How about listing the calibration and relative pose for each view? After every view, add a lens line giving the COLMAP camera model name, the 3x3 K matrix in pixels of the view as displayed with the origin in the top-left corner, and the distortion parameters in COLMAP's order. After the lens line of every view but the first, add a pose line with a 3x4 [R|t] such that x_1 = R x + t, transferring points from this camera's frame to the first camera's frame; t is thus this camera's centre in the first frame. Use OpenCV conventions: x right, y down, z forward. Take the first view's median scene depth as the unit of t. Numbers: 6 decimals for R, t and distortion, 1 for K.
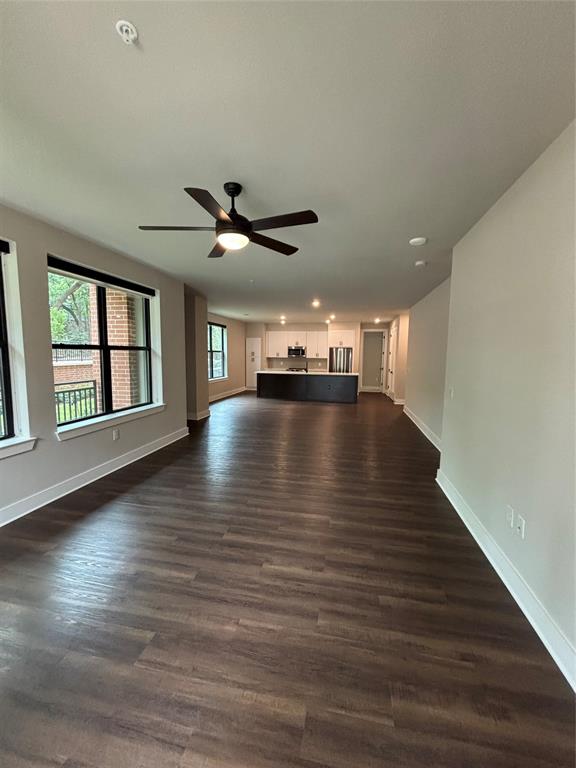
lens RADIAL K [[308.1, 0, 287.6], [0, 308.1, 385.2], [0, 0, 1]] dist [-0.000052, -0.000212]
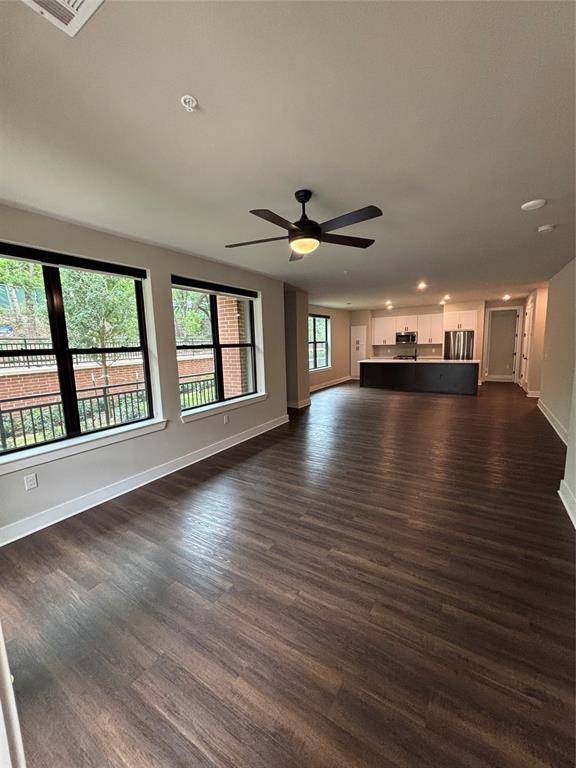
lens RADIAL K [[308.1, 0, 287.6], [0, 308.1, 385.2], [0, 0, 1]] dist [-0.000052, -0.000212]
pose [[0.934158, 0.008209, -0.356765, 0.118317], [0.006418, 0.999187, 0.039795, -0.023150], [0.356802, -0.039465, 0.933346, -0.024339]]
